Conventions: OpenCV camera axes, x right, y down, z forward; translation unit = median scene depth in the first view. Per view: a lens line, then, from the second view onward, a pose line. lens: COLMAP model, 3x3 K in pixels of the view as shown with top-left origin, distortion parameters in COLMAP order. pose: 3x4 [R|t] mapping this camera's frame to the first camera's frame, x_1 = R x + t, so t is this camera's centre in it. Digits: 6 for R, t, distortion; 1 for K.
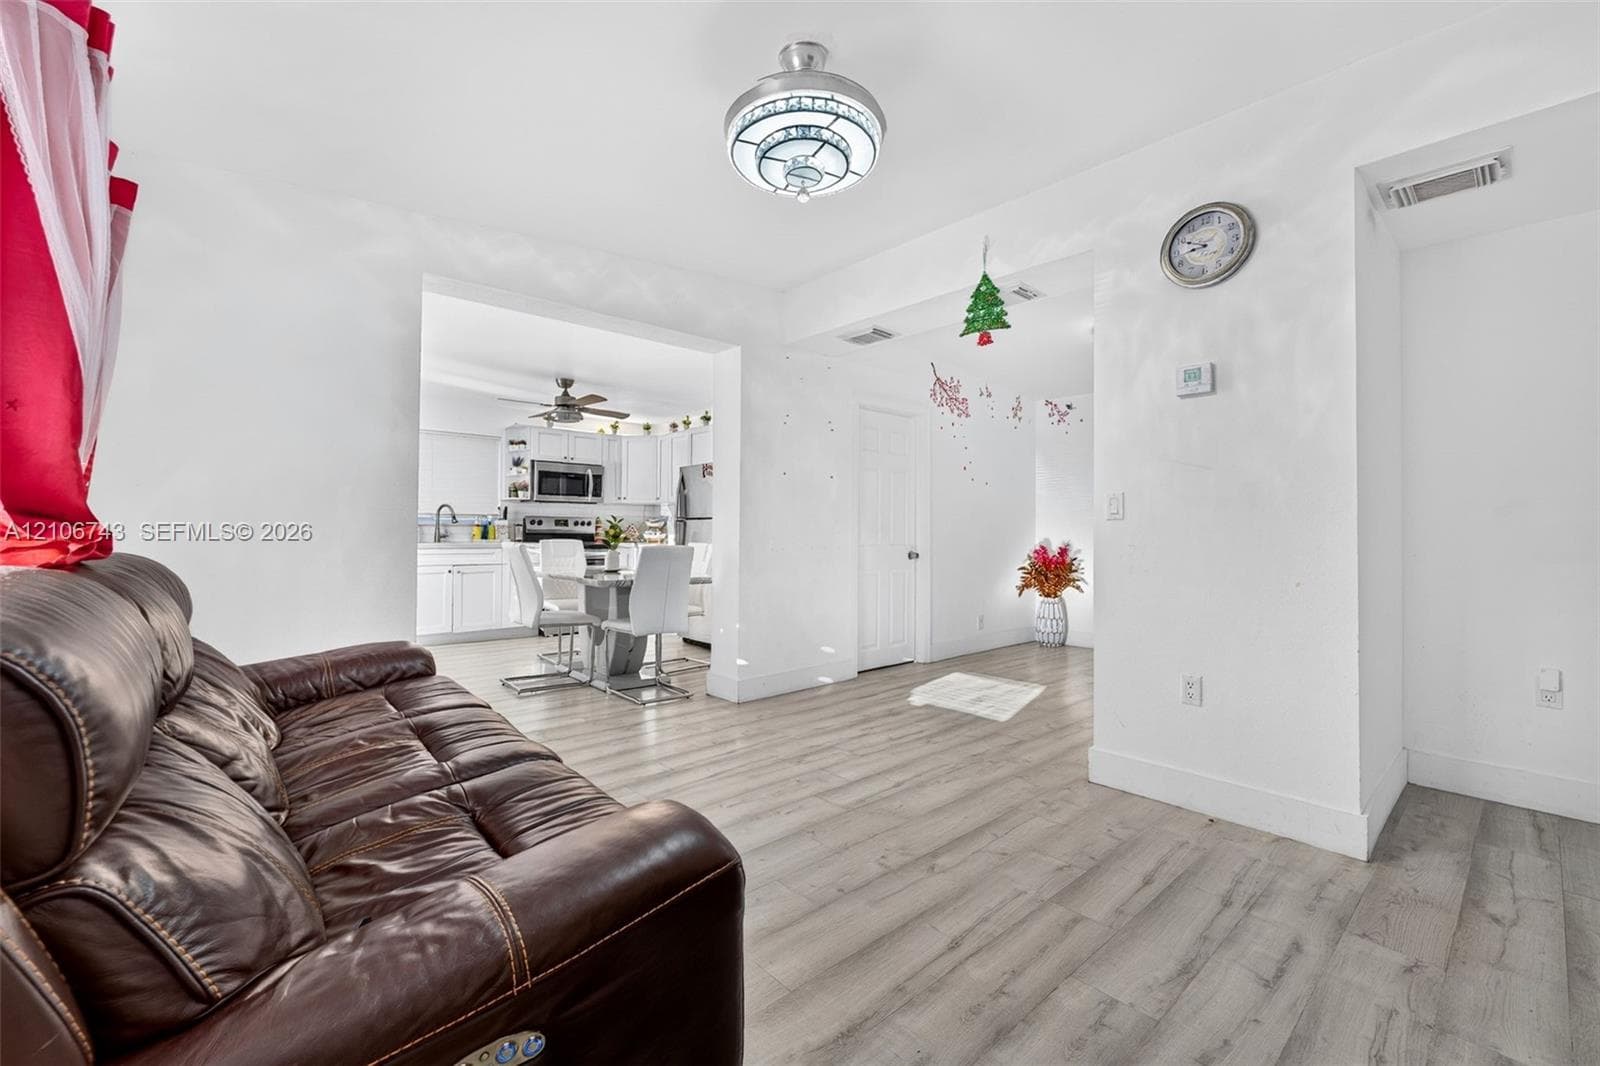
lens RADIAL K [[648.4, 0, 800.0], [0, 648.4, 533.0], [0, 0, 1]] dist [-0.002461, -0.000321]
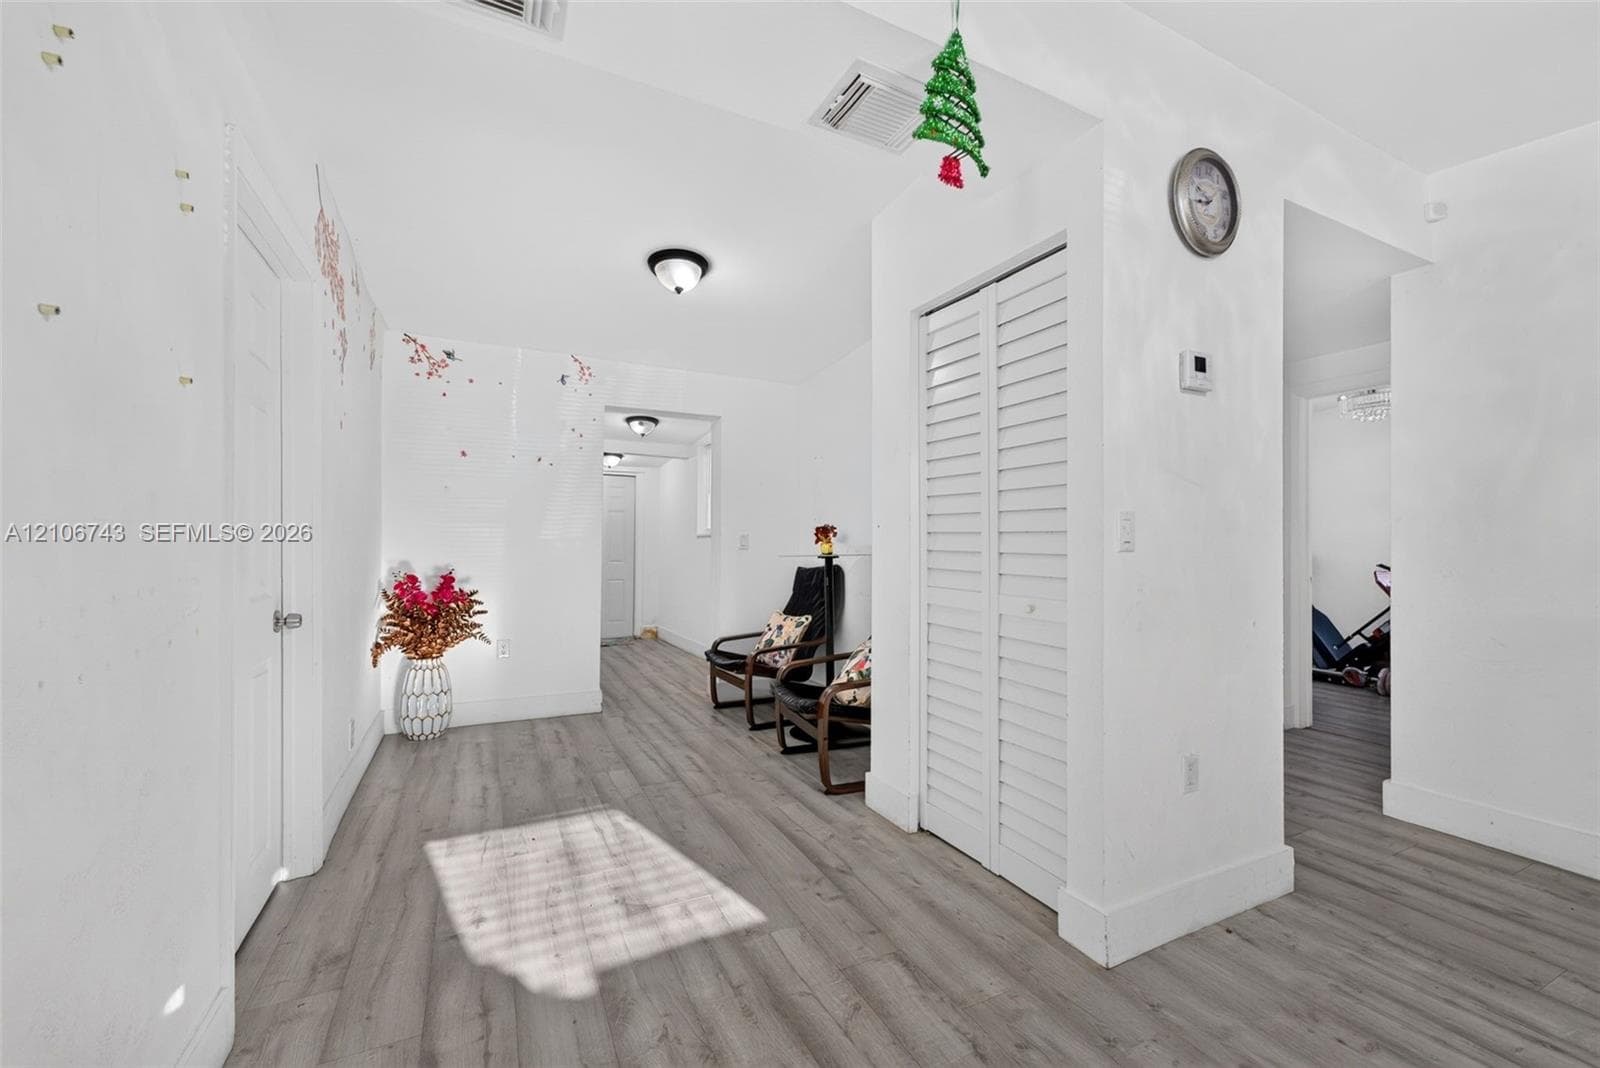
lens RADIAL K [[644.1, 0, 788.3], [0, 644.1, 544.6], [0, 0, 1]] dist [-0.000585, -0.000004]
pose [[0.274946, -0.008491, 0.961422, -0.117967], [-0.002198, 0.999953, 0.009460, -0.016142], [-0.961457, -0.004714, 0.274915, 0.565197]]
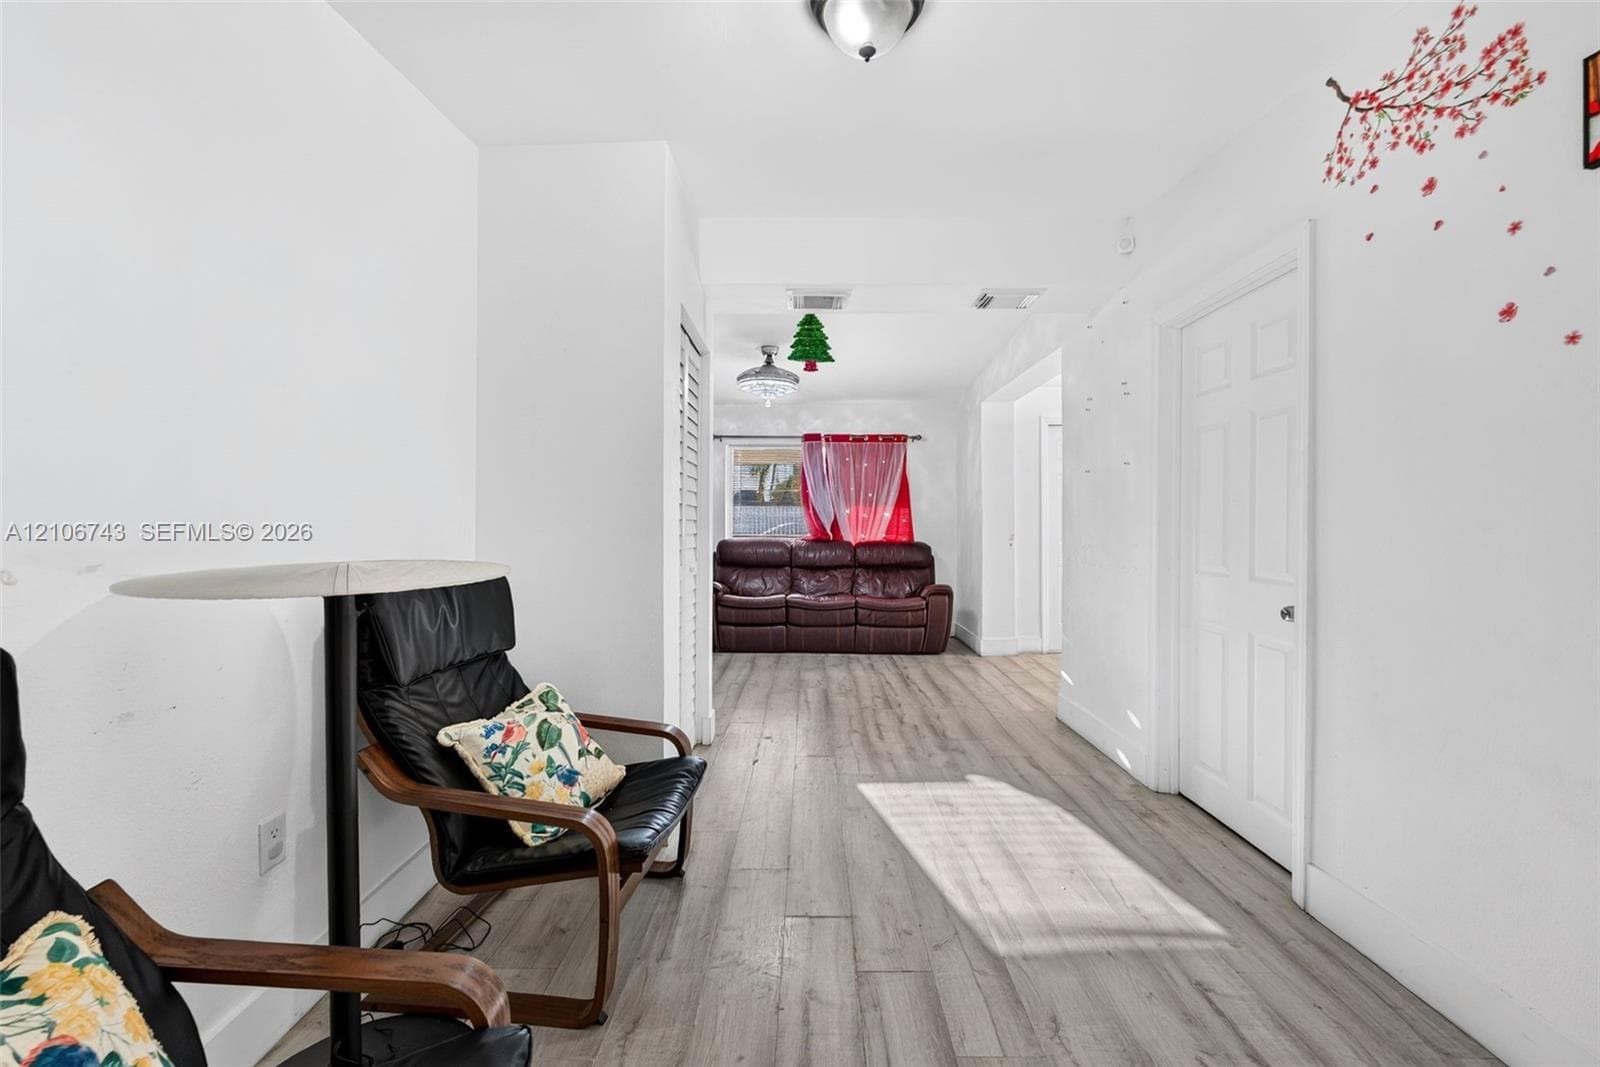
lens RADIAL K [[648.4, 0, 800.0], [0, 648.4, 533.5], [0, 0, 1]] dist [-0.002461, -0.000321]
pose [[-0.674569, 0.008367, -0.738165, 0.638102], [-0.003854, 0.999882, 0.014855, -0.018144], [0.738202, 0.012866, -0.674457, 0.993546]]
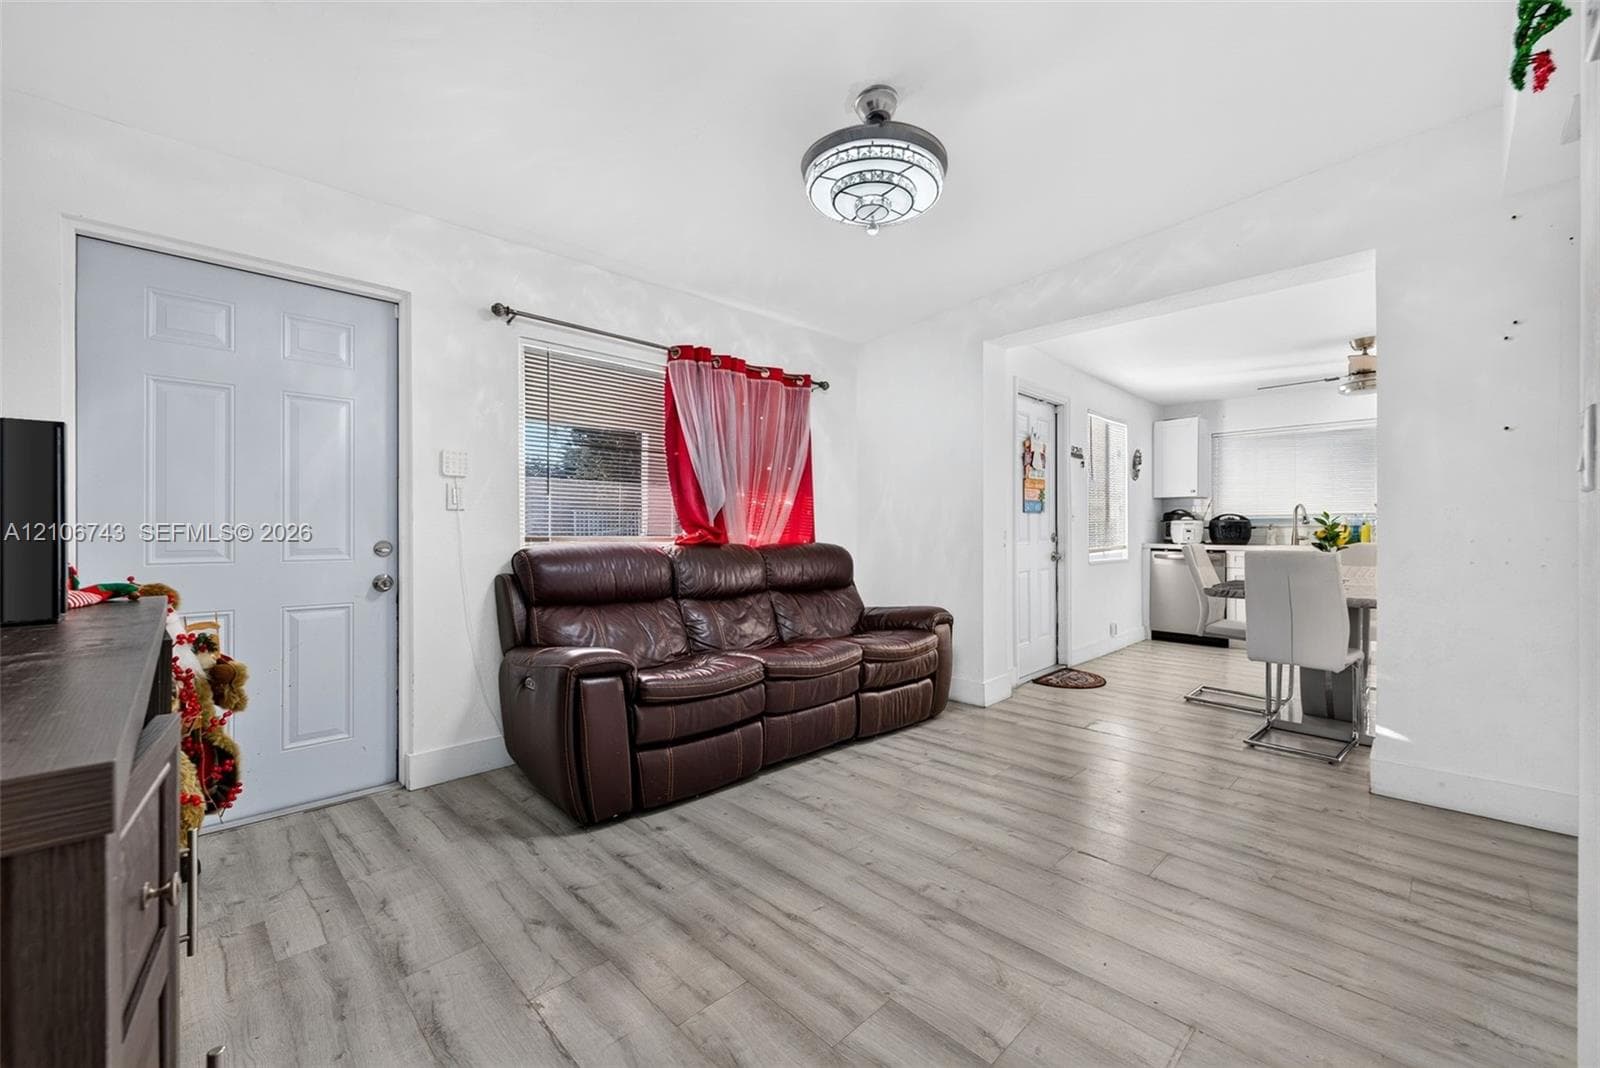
lens RADIAL K [[648.4, 0, 800.0], [0, 648.4, 534.0], [0, 0, 1]] dist [-0.002461, -0.000321]
pose [[0.052423, -0.001575, -0.998624, 0.386987], [-0.002584, 0.999995, -0.001713, 0.001710], [0.998622, 0.002670, 0.052419, 0.282423]]
